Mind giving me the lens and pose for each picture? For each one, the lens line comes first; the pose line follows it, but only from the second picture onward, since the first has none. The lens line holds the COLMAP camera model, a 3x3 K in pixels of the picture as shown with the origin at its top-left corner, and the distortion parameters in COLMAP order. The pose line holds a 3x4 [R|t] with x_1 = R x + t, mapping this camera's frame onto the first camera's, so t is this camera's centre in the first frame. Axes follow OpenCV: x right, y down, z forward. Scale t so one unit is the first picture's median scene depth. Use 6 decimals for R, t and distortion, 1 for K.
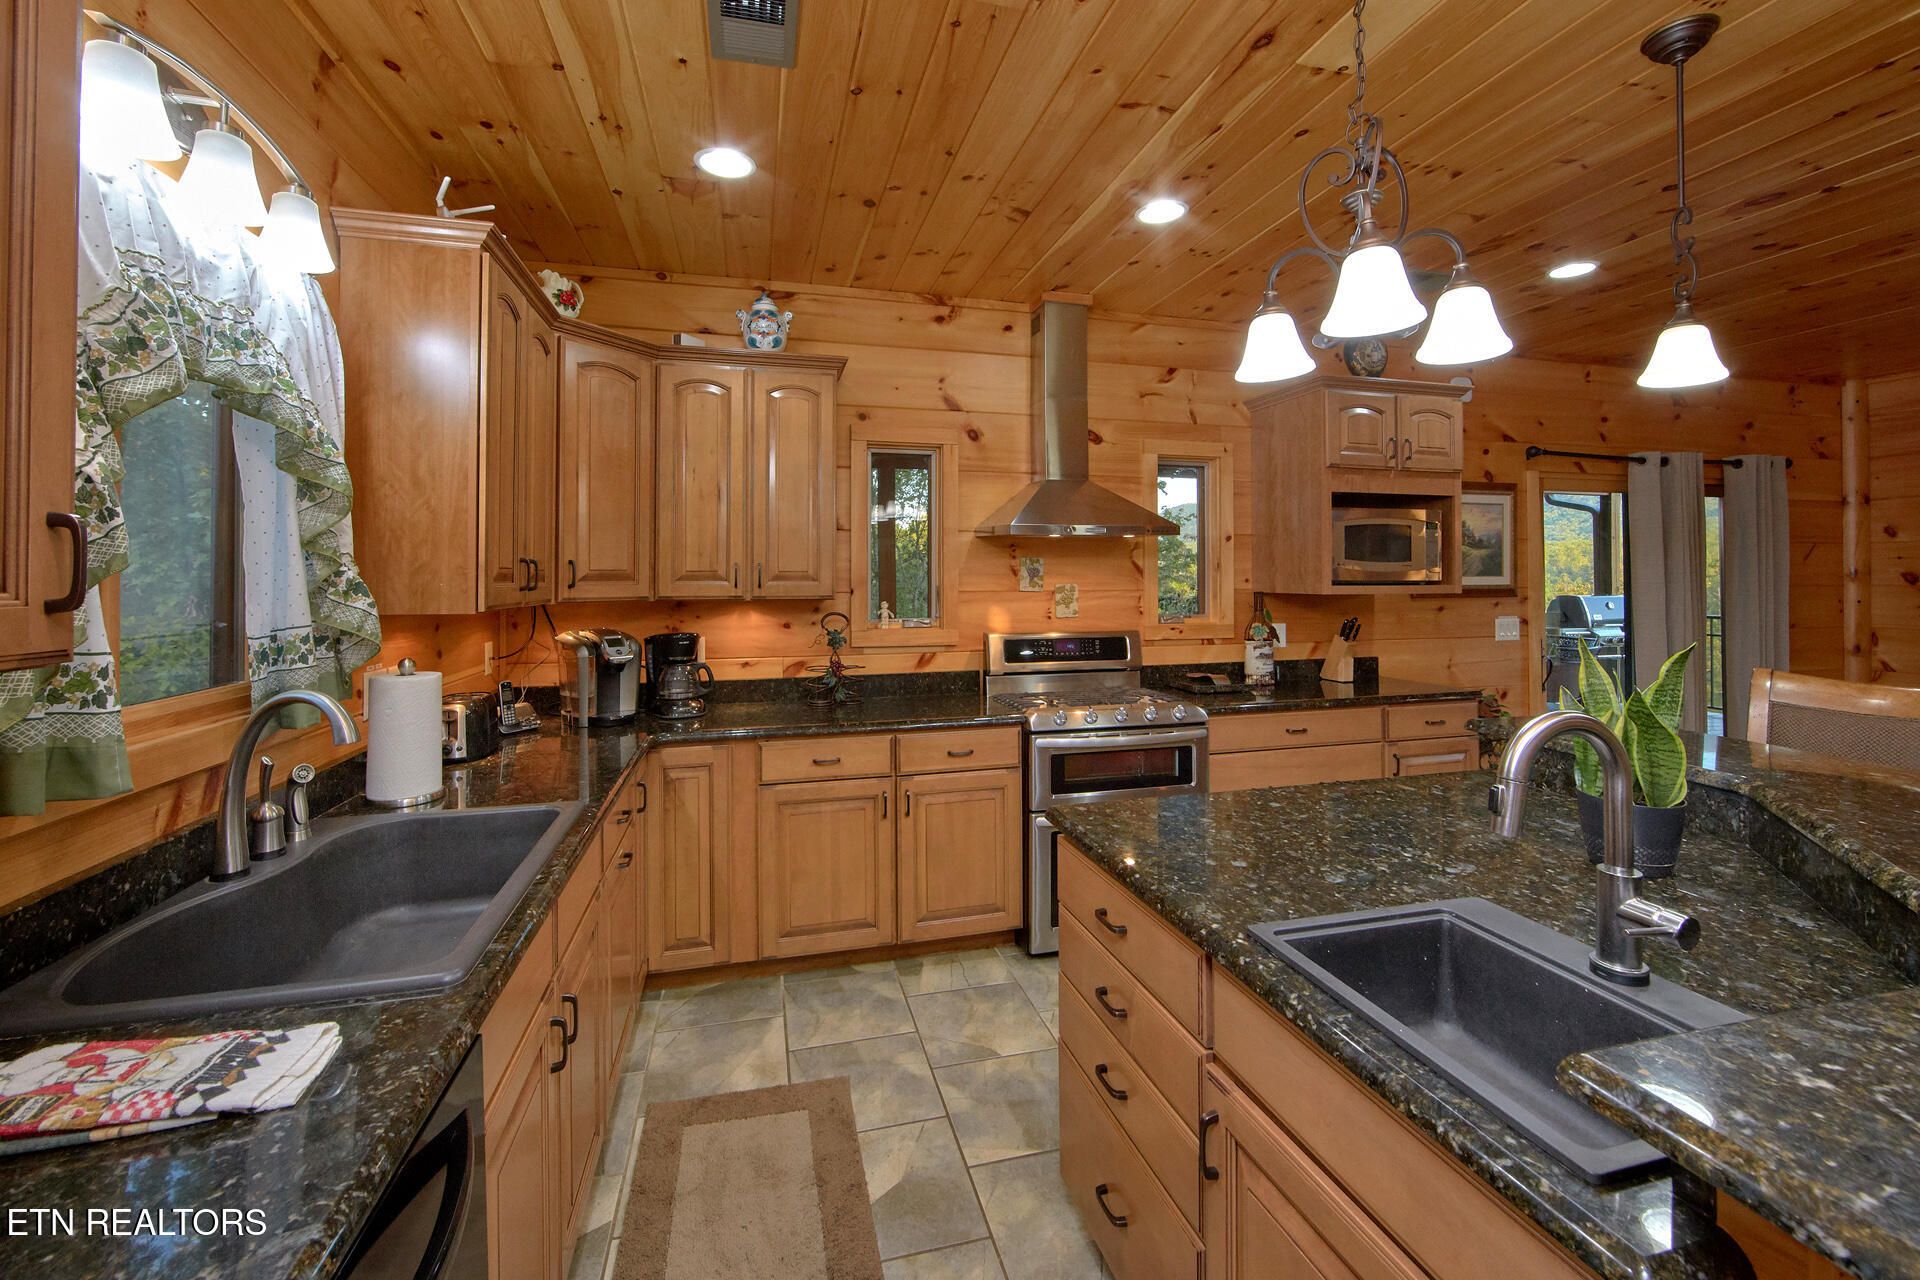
lens RADIAL K [[788.3, 0, 971.3], [0, 788.3, 575.5], [0, 0, 1]] dist [-0.004011, 0.000132]
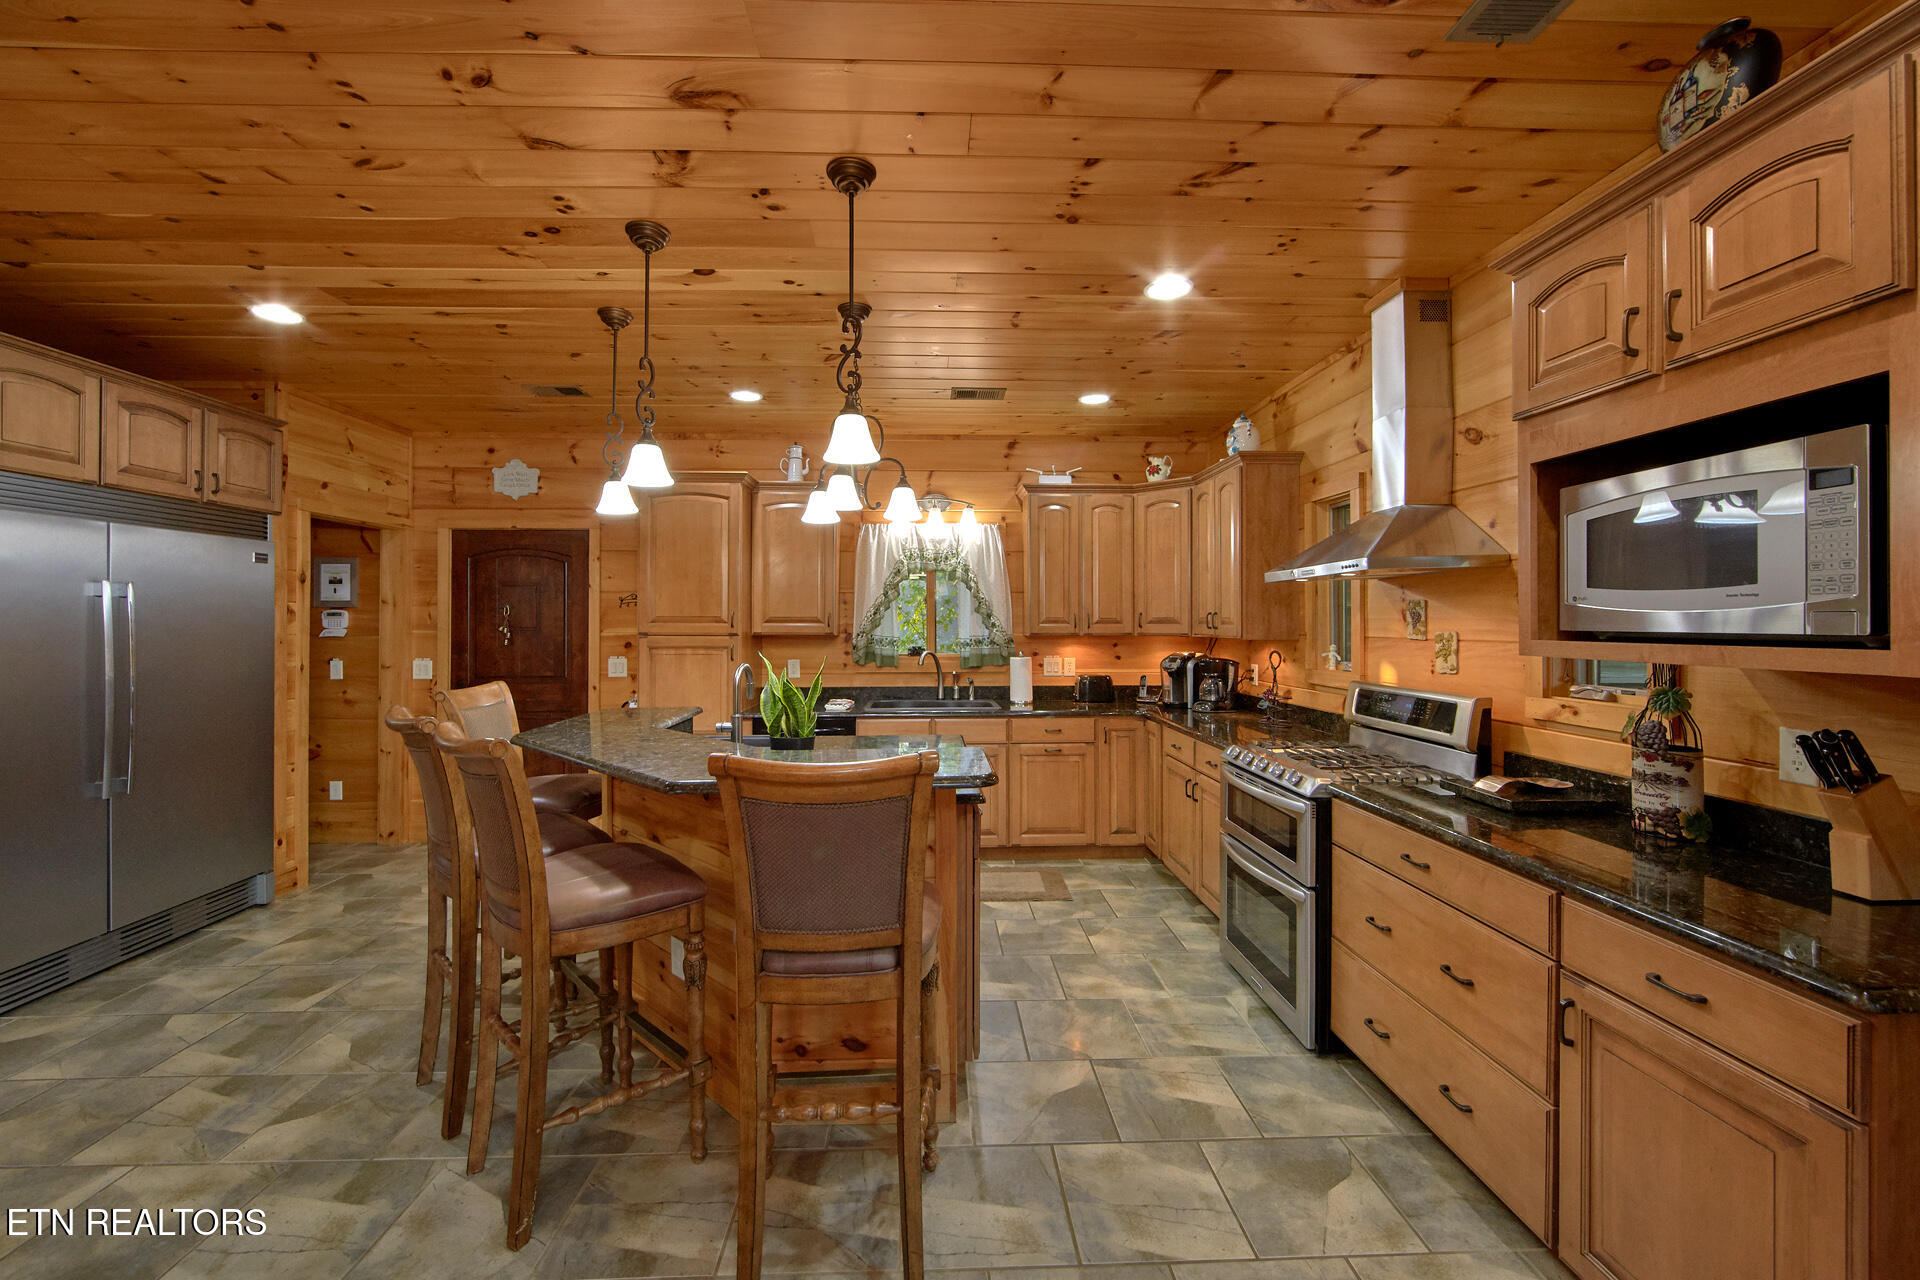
lens RADIAL K [[788.3, 0, 956.1], [0, 788.3, 624.1], [0, 0, 1]] dist [-0.004011, 0.000132]
pose [[-0.220849, 0.005851, -0.975290, 1.003861], [0.005431, 0.999974, 0.004769, -0.002778], [0.975293, -0.004244, -0.220875, 0.692531]]
